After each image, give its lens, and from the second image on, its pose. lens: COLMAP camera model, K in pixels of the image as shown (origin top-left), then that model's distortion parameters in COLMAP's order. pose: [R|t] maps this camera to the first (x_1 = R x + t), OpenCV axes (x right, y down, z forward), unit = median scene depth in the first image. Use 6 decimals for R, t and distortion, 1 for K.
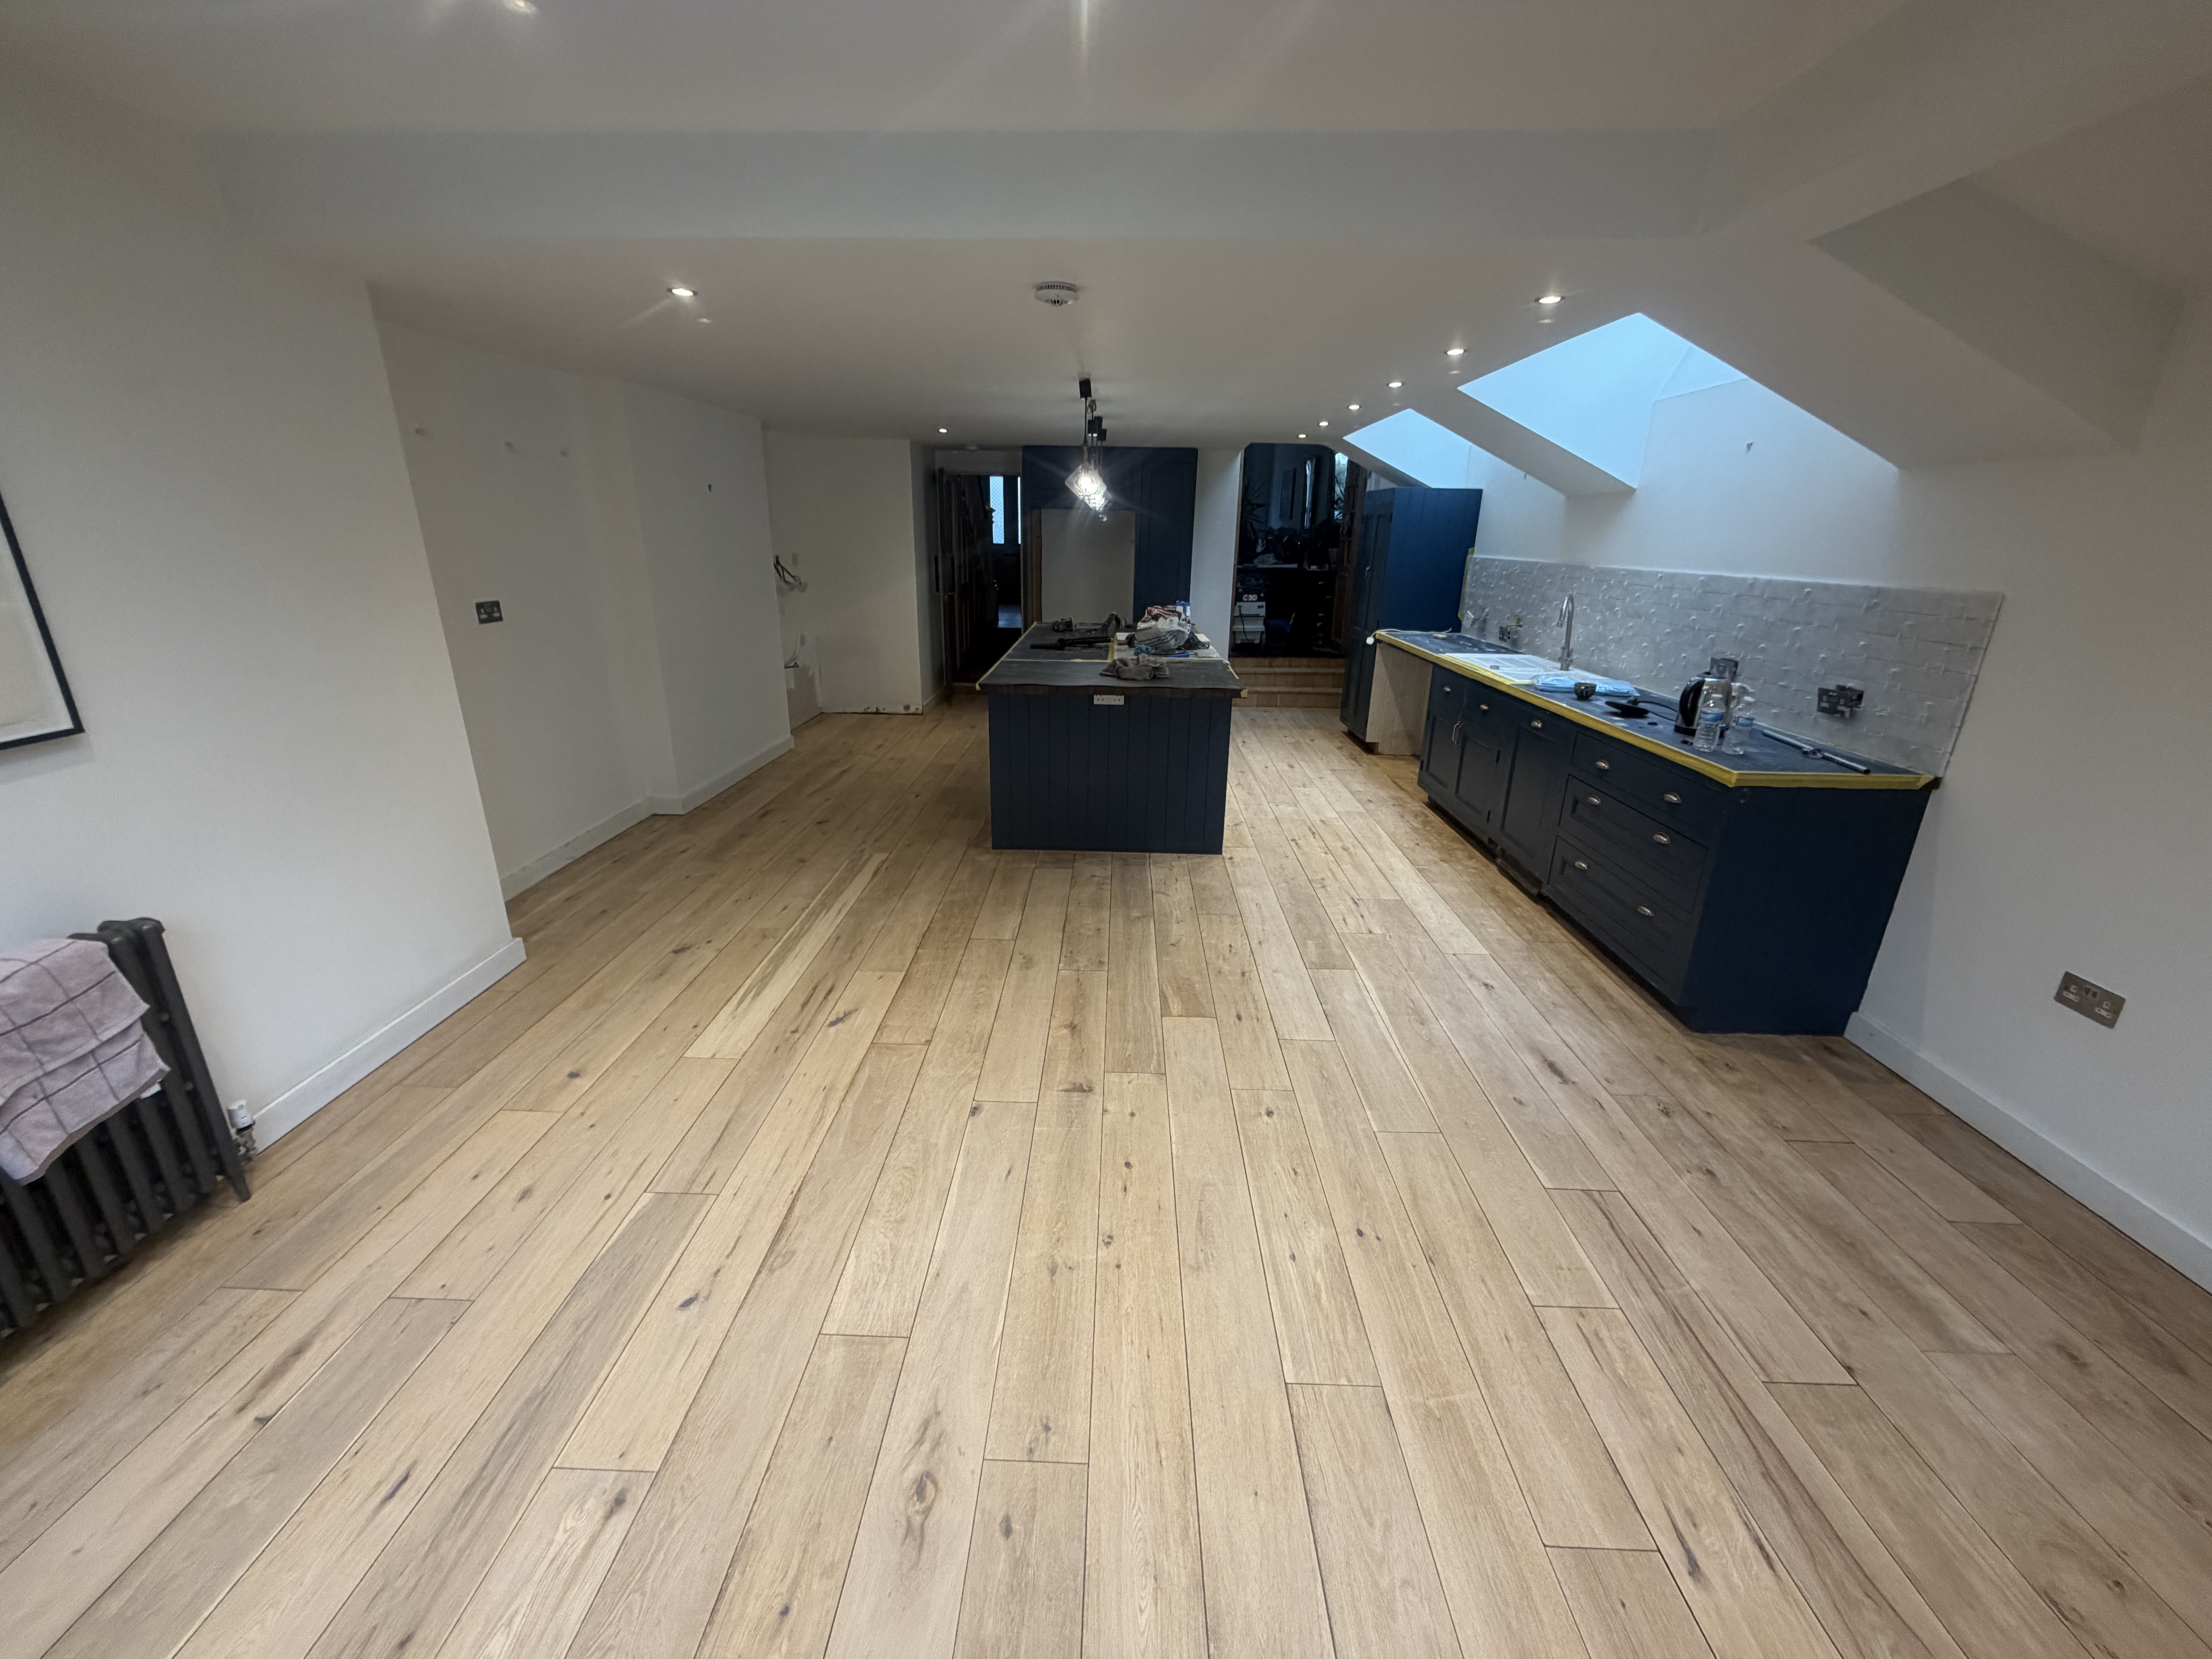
lens RADIAL K [[876.1, 0, 1103.4], [0, 876.1, 835.4], [0, 0, 1]] dist [-0.000078, 0.000306]
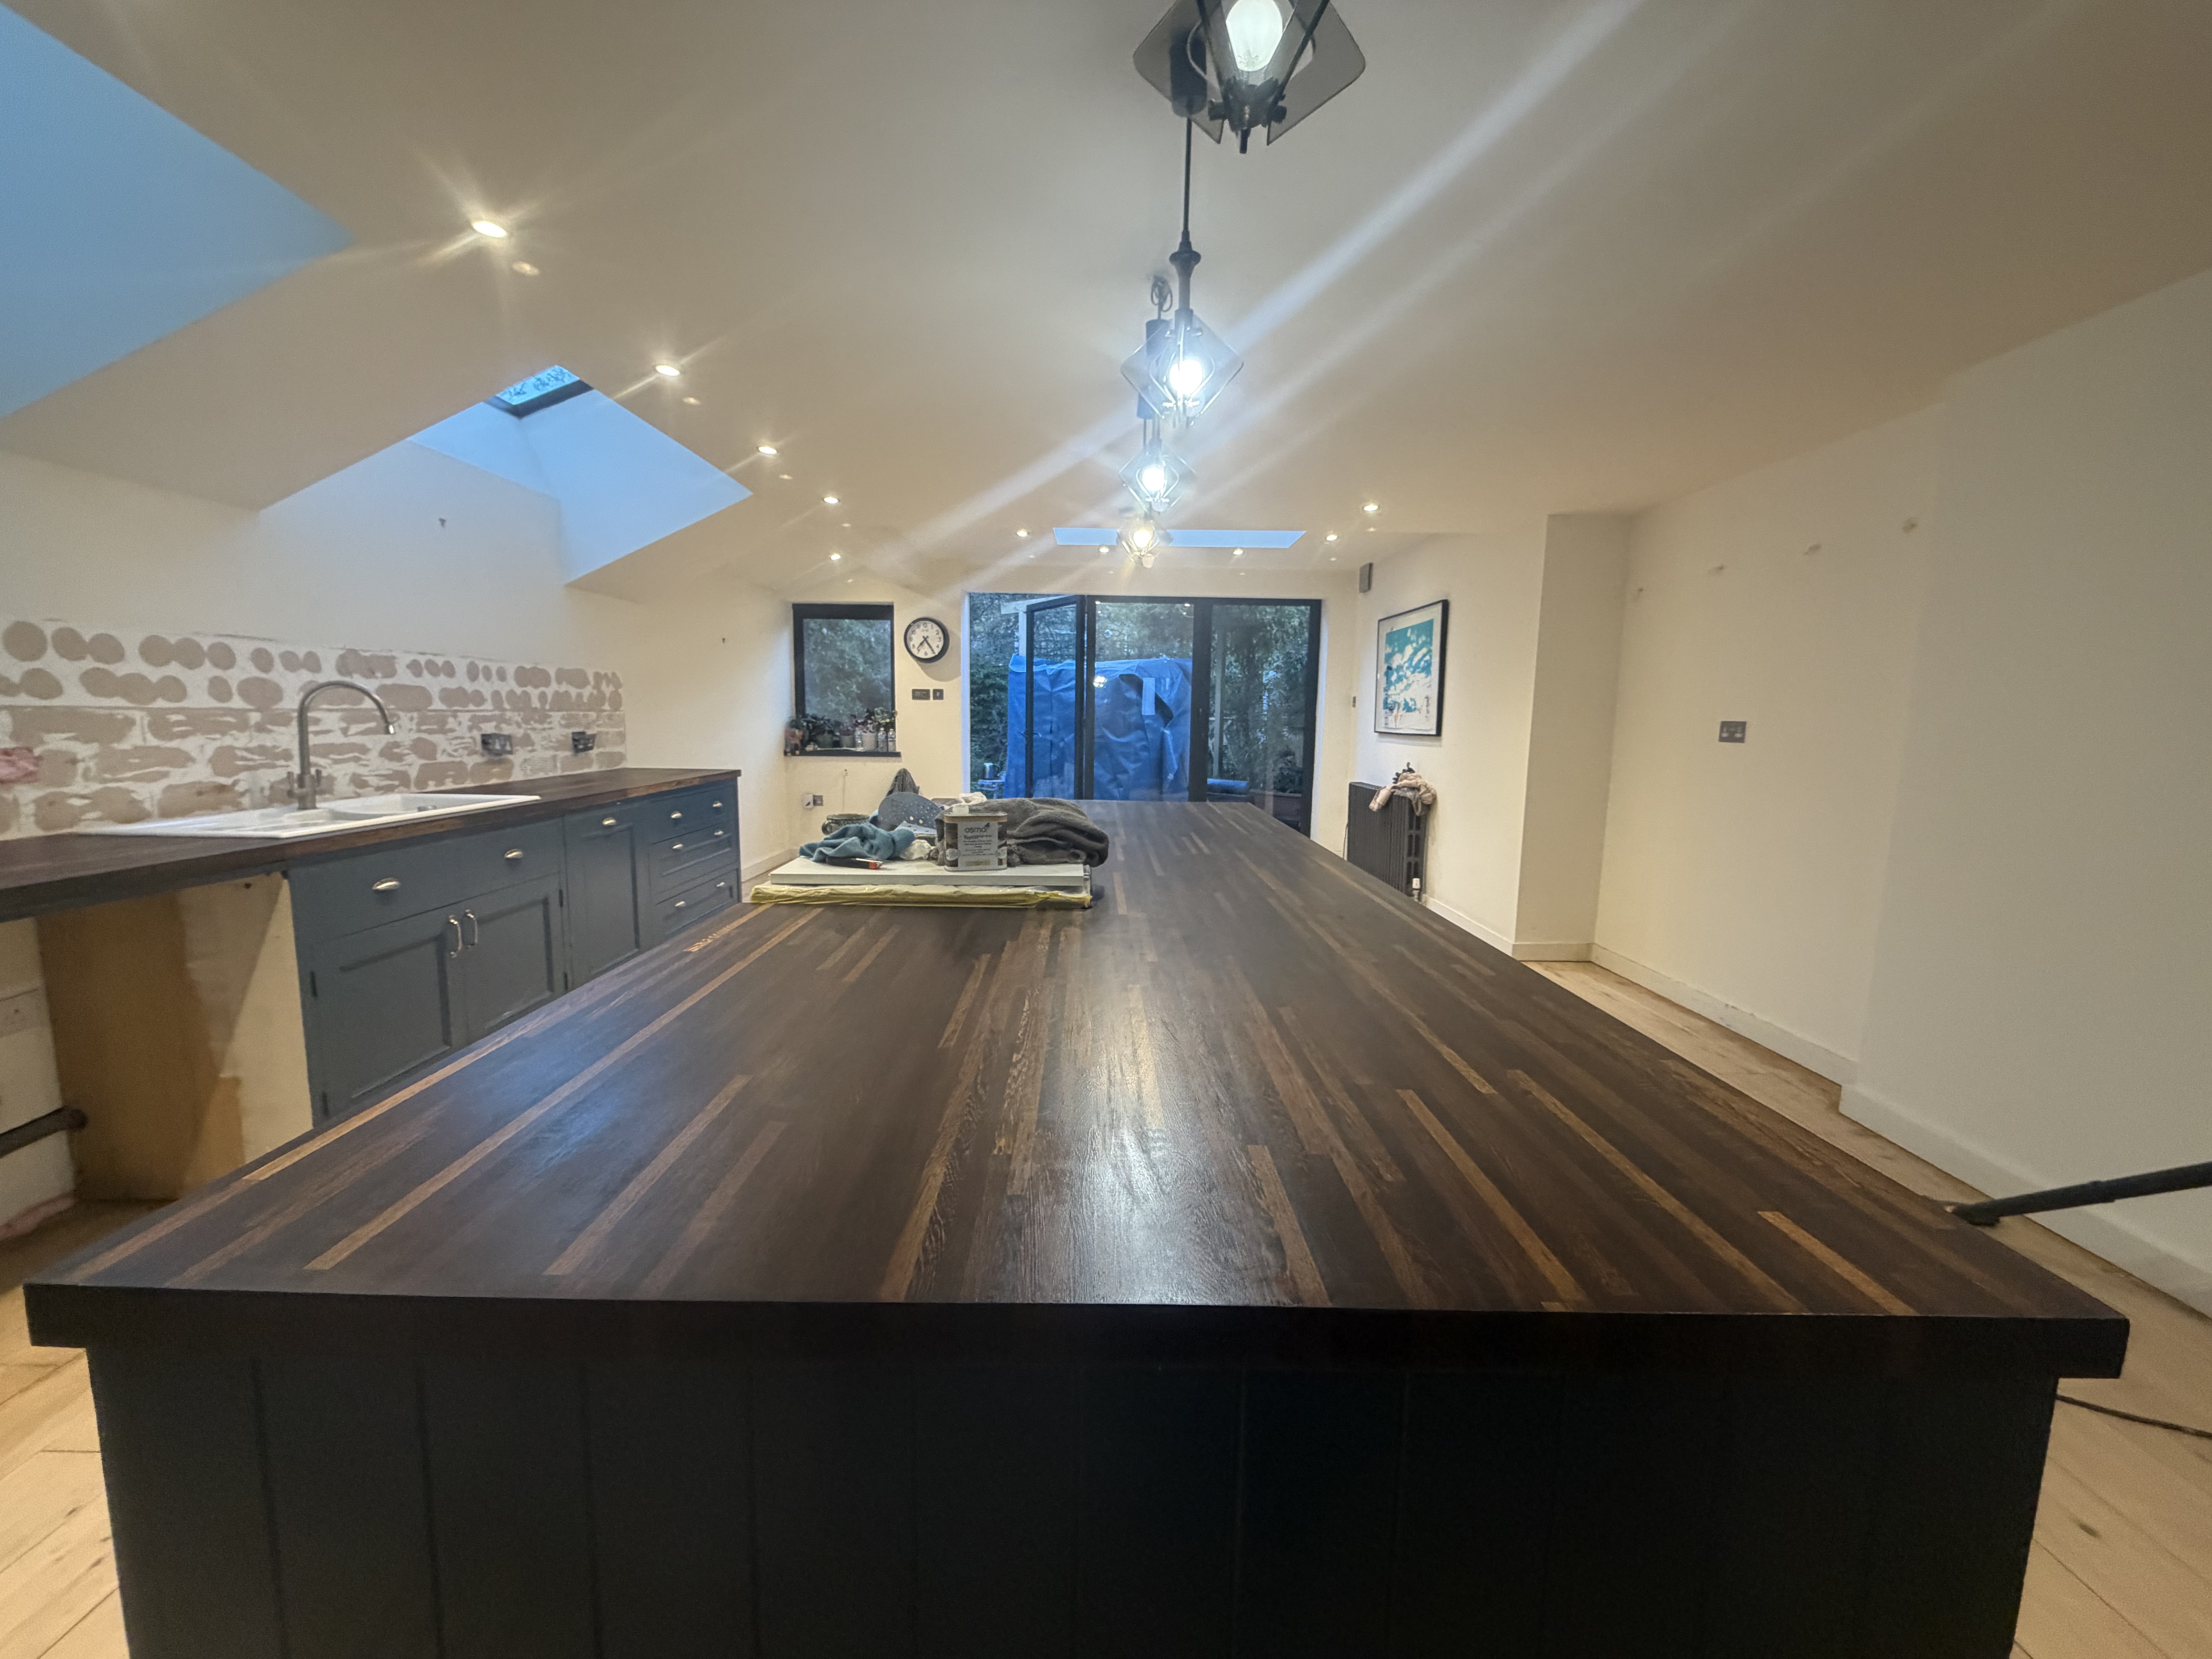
lens RADIAL K [[876.1, 0, 1098.3], [0, 876.1, 825.0], [0, 0, 1]] dist [-0.000078, 0.000306]
pose [[-0.999275, -0.028797, -0.024922, 0.023432], [-0.036902, 0.893911, 0.446723, -0.523180], [0.009414, 0.447319, -0.894325, 1.750535]]
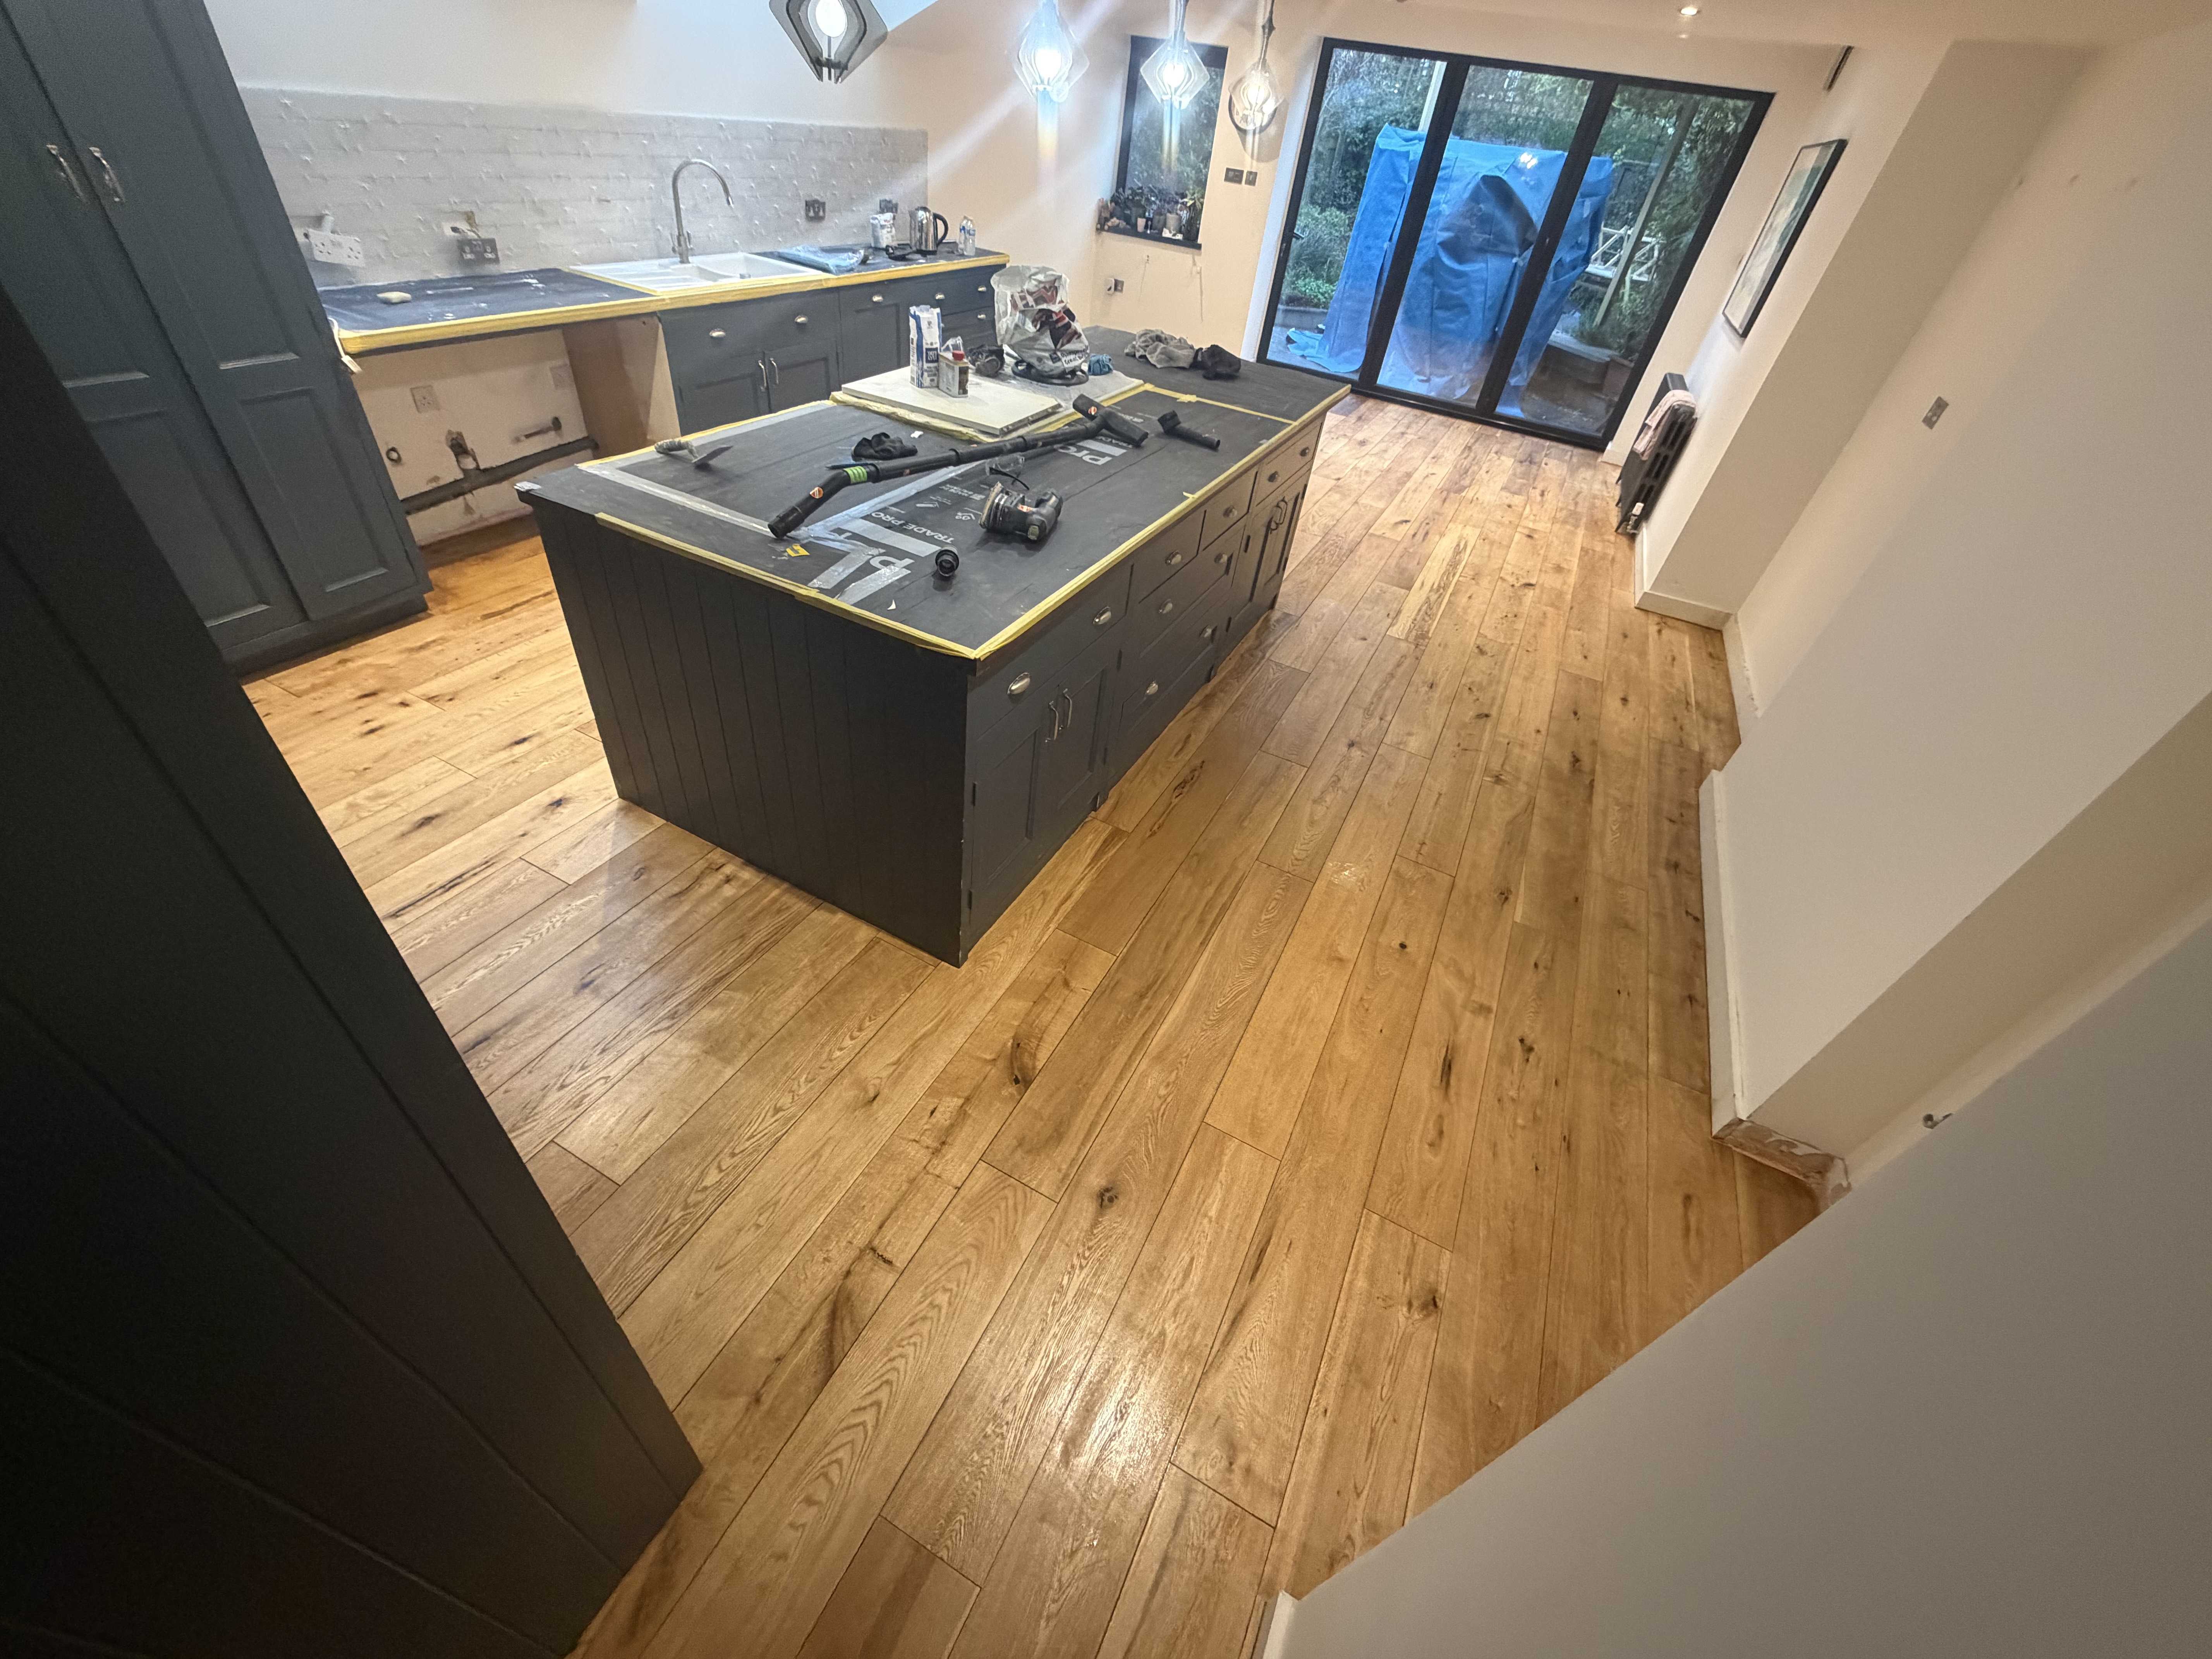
lens RADIAL K [[876.1, 0, 1101.5], [0, 876.1, 826.1], [0, 0, 1]] dist [-0.000078, 0.000306]
pose [[-0.892644, -0.371492, 0.255303, -0.319616], [0.018937, 0.534976, 0.844655, -0.710672], [-0.450364, 0.758811, -0.470508, 1.895763]]
